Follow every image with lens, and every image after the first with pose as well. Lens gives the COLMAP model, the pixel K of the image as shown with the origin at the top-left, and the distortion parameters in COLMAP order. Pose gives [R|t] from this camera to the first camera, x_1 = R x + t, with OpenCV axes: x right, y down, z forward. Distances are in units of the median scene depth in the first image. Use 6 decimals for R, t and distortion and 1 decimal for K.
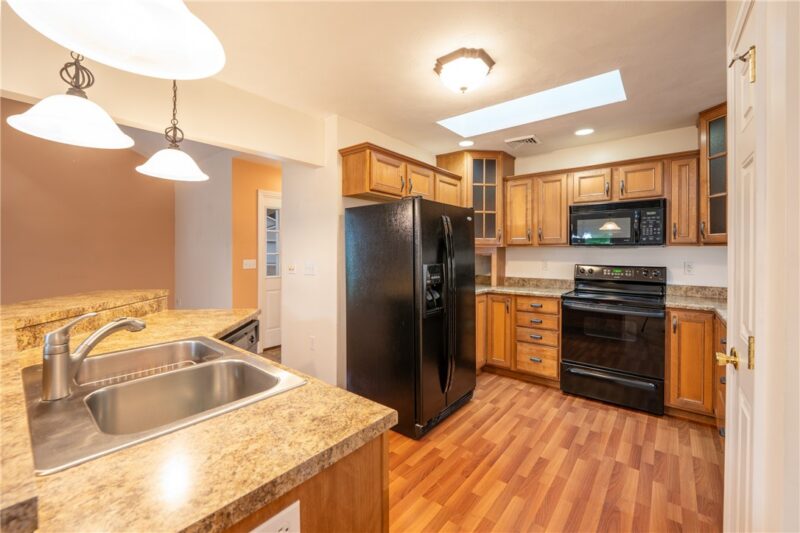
lens RADIAL K [[327.8, 0, 405.1], [0, 327.8, 252.7], [0, 0, 1]] dist [-0.012500, 0.000866]
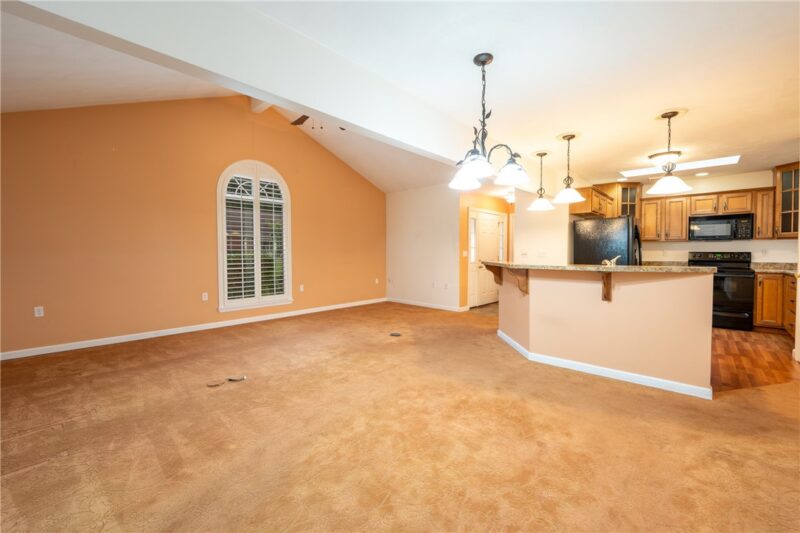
lens RADIAL K [[327.8, 0, 400.0], [0, 327.8, 261.0], [0, 0, 1]] dist [-0.012500, 0.000866]
pose [[0.997603, -0.000691, -0.069191, -0.989234], [0.002192, 0.999764, 0.021622, 0.052534], [0.069160, -0.021722, 0.997369, -0.888906]]
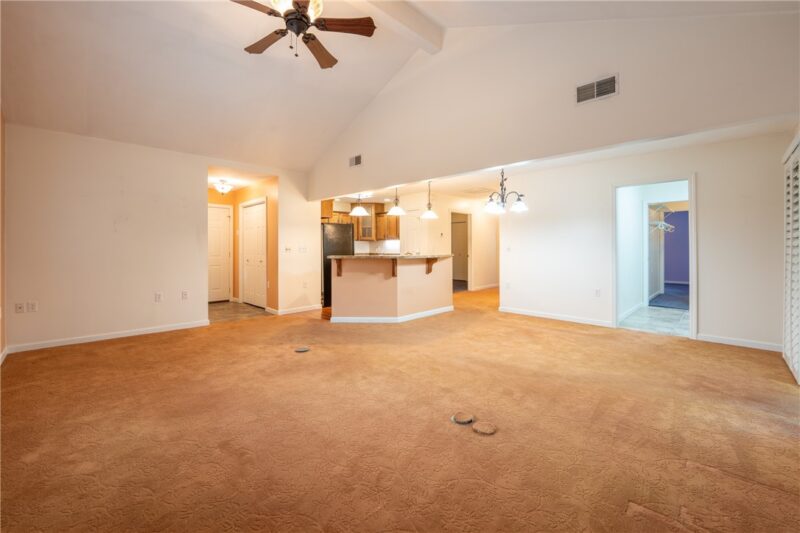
lens RADIAL K [[327.8, 0, 403.6], [0, 327.8, 246.3], [0, 0, 1]] dist [-0.012500, 0.000866]
pose [[0.111926, 0.002232, 0.993714, -2.324521], [0.010224, 0.999942, -0.003397, 0.049634], [-0.993664, 0.010540, 0.111897, 0.120872]]
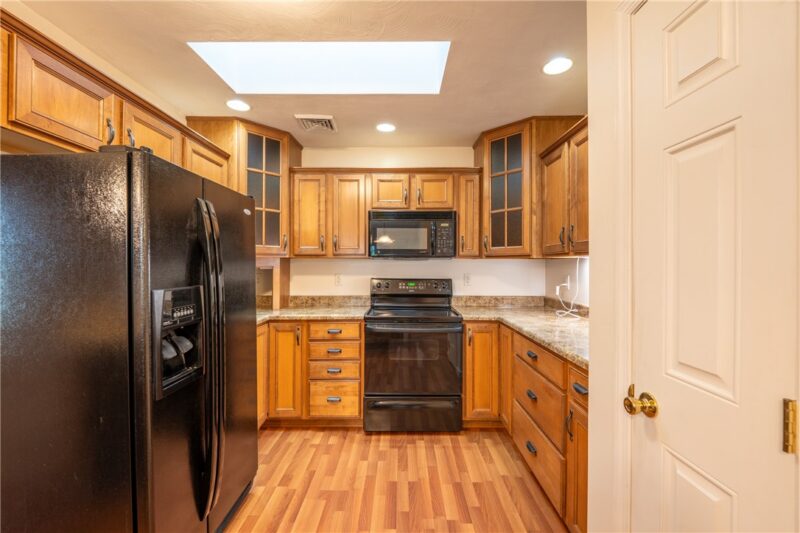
lens RADIAL K [[327.8, 0, 398.9], [0, 327.8, 263.5], [0, 0, 1]] dist [-0.012500, 0.000866]
pose [[0.782628, 0.001590, 0.622488, 0.031137], [0.001561, 0.999989, -0.004516, -0.000425], [-0.622488, 0.004506, 0.782616, 0.309930]]
